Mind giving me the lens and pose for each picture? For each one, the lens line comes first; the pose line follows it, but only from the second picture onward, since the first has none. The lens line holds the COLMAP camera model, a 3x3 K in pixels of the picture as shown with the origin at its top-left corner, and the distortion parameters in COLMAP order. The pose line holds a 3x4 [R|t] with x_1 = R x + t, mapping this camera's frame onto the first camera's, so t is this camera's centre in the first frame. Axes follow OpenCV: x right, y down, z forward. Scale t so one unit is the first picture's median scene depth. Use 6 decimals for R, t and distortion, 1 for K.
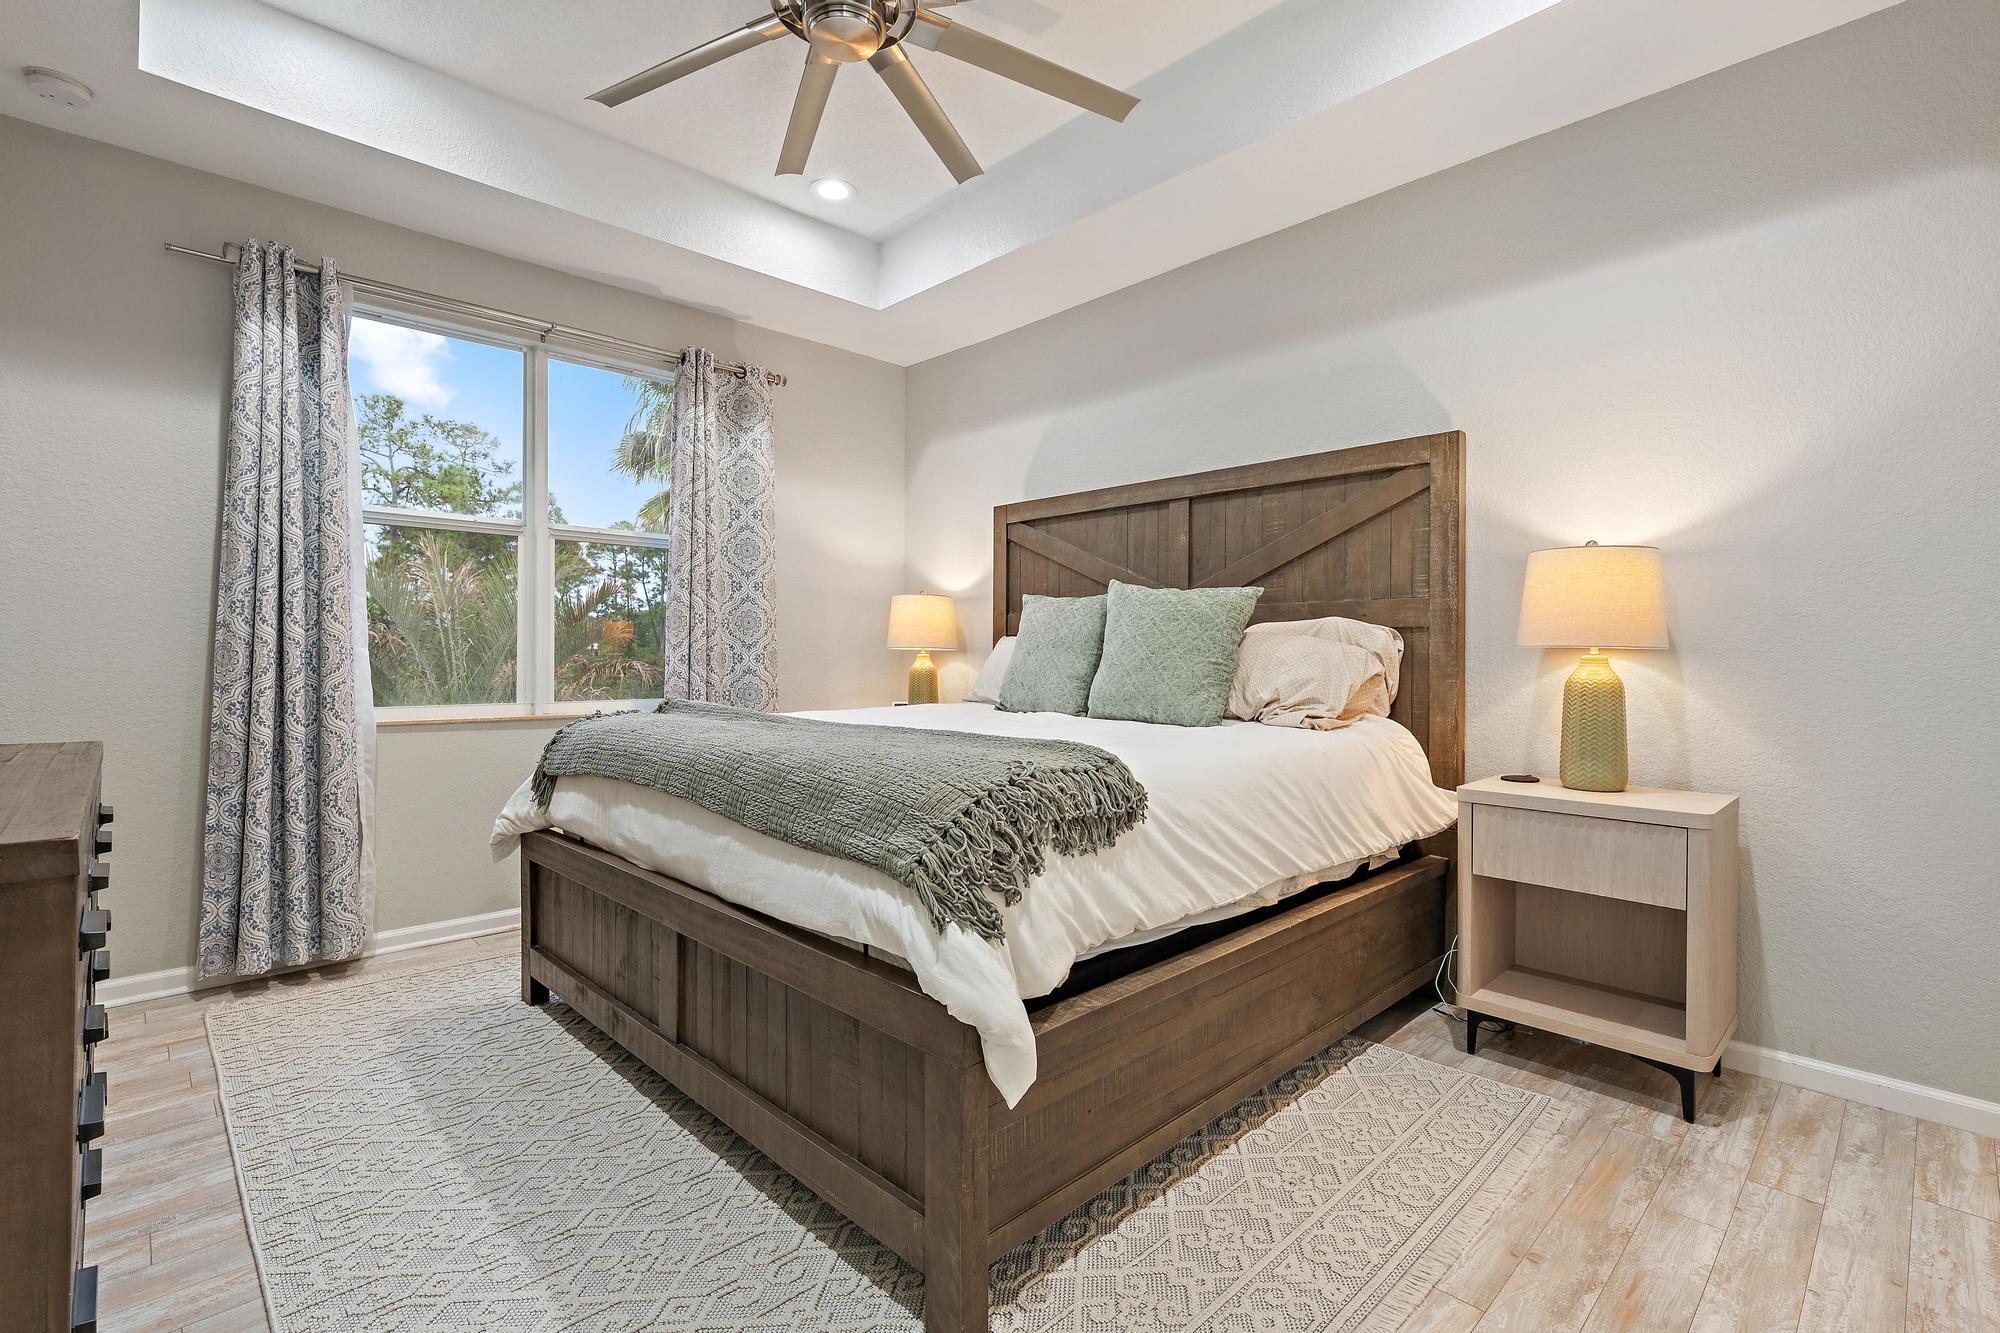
lens RADIAL K [[921.6, 0, 1008.4], [0, 921.6, 662.4], [0, 0, 1]] dist [0.001421, 0.000114]
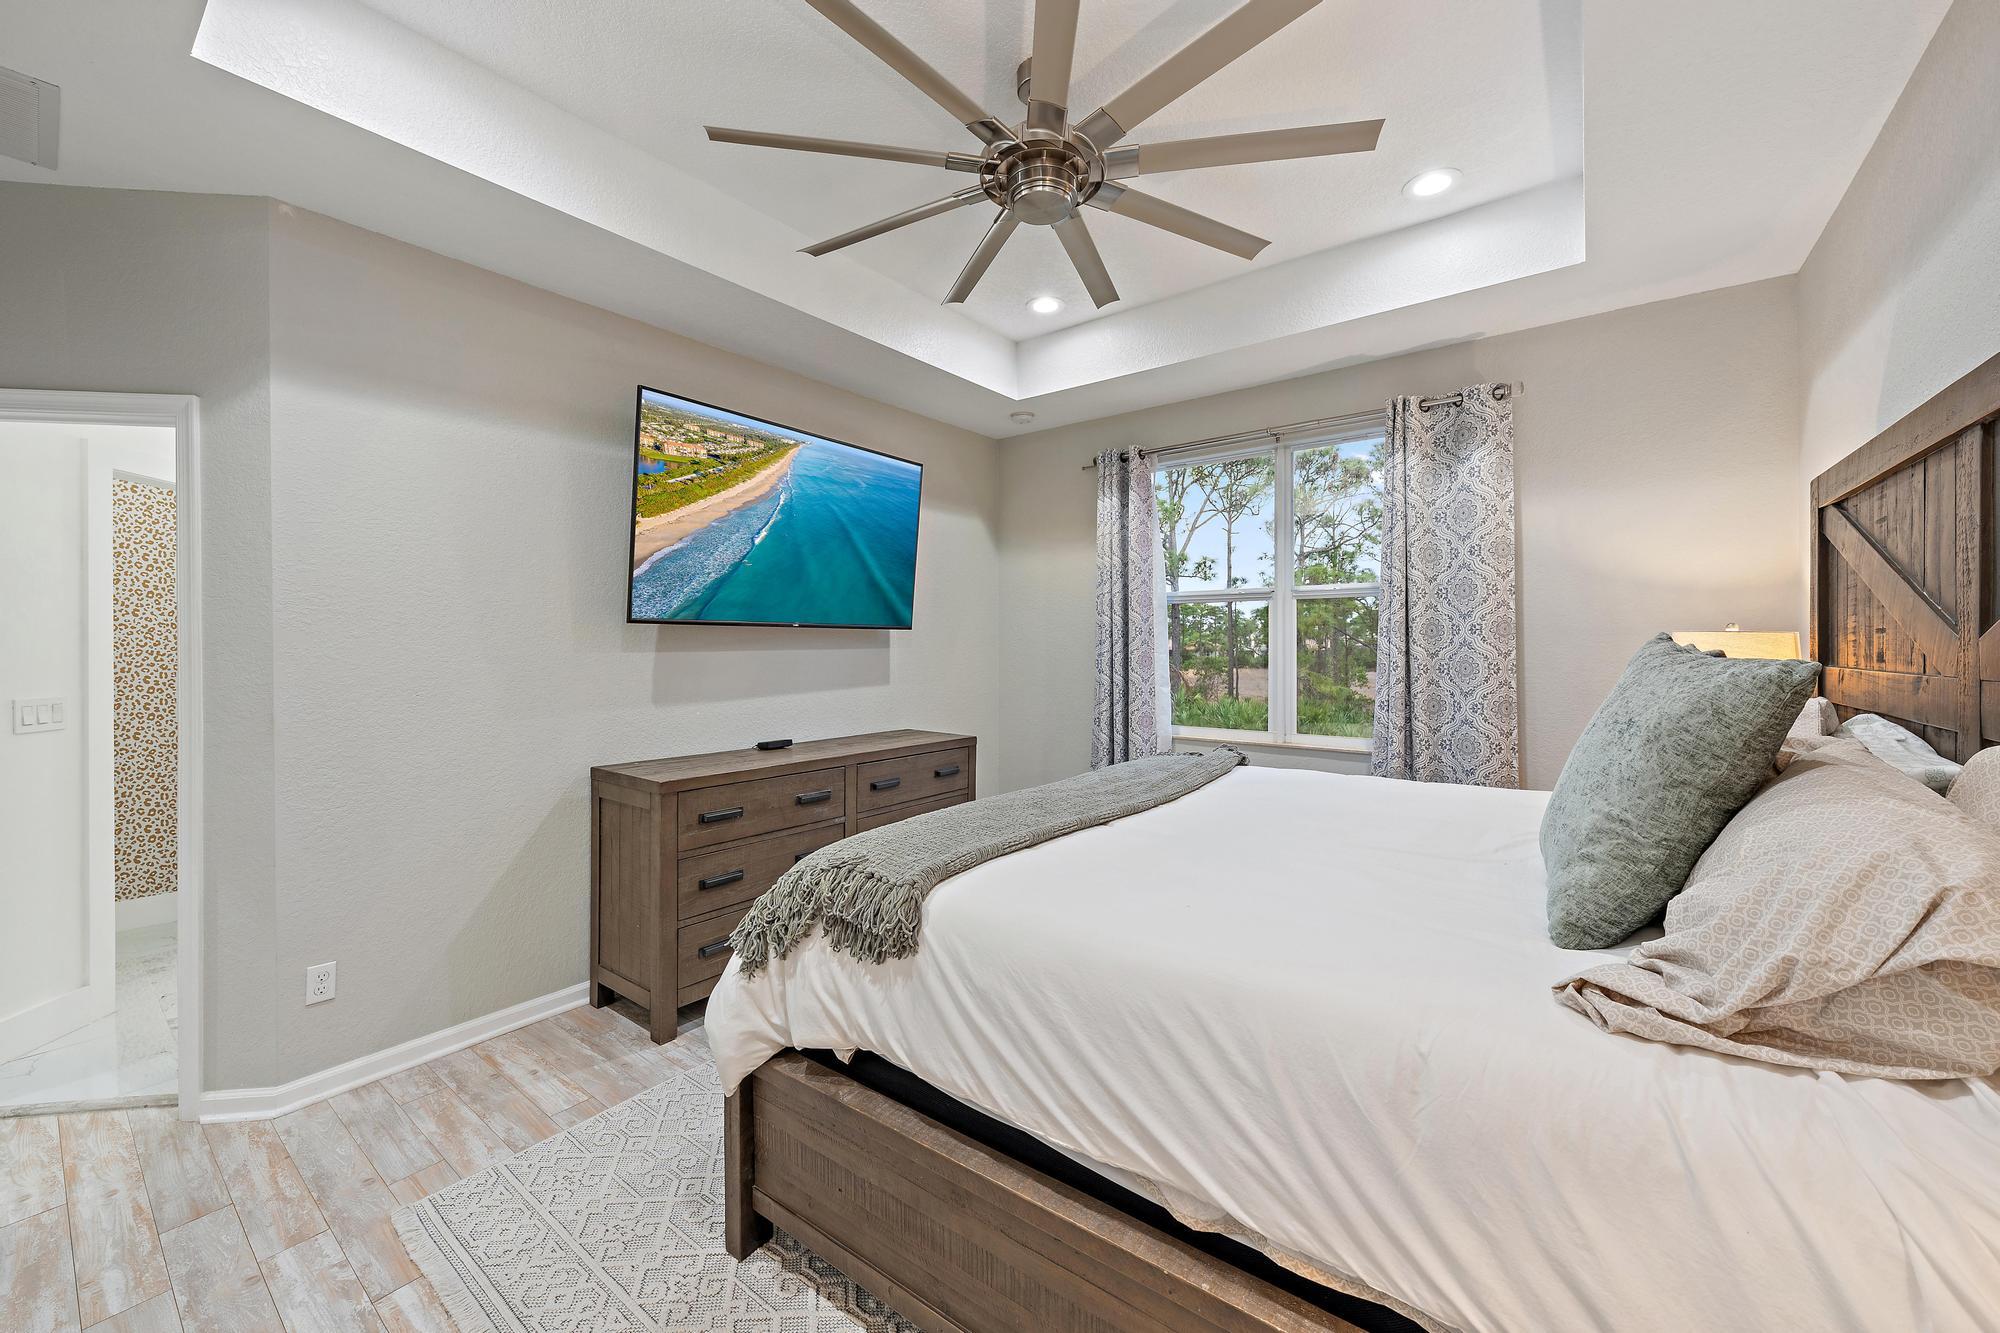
lens RADIAL K [[775.4, 0, 1007.1], [0, 775.4, 650.5], [0, 0, 1]] dist [-0.001522, -0.000063]
pose [[0.144198, 0.005256, -0.989535, 0.489367], [-0.002260, 0.999985, 0.004983, -0.075161], [0.989546, 0.001518, 0.144207, 0.509726]]
